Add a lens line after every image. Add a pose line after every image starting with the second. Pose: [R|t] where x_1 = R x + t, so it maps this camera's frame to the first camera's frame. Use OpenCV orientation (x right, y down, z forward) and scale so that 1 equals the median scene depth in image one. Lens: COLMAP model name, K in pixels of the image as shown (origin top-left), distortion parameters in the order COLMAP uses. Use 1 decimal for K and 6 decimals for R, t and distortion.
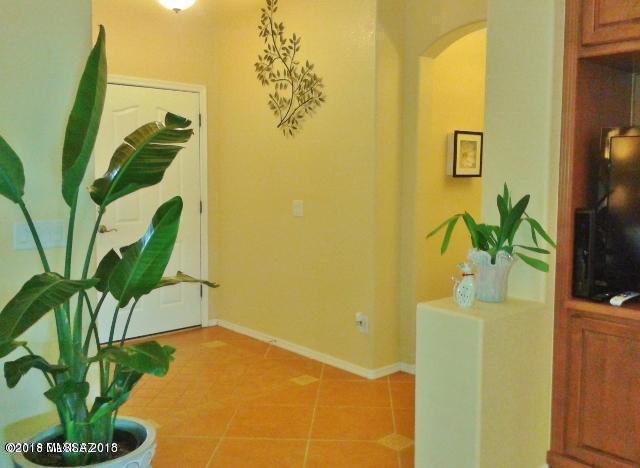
lens RADIAL K [[609.7, 0, 319.6], [0, 609.7, 220.3], [0, 0, 1]] dist [0.014185, -0.023905]
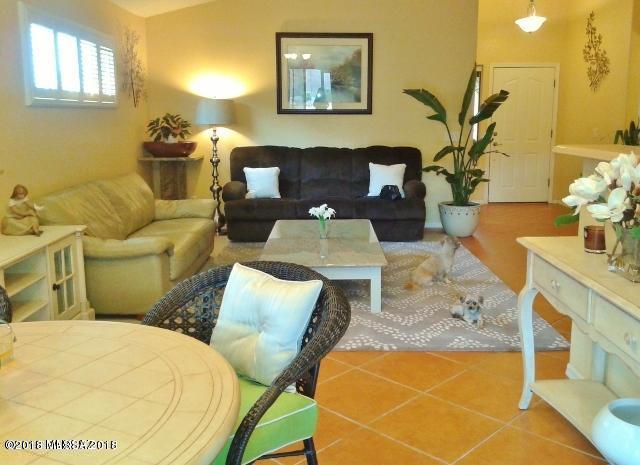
lens RADIAL K [[609.7, 0, 319.6], [0, 609.7, 218.8], [0, 0, 1]] dist [0.014185, -0.023905]
pose [[0.747116, 0.101220, -0.656941, 0.600576], [-0.041295, 0.993496, 0.106113, 0.079218], [0.663409, -0.052150, 0.746437, -0.944517]]
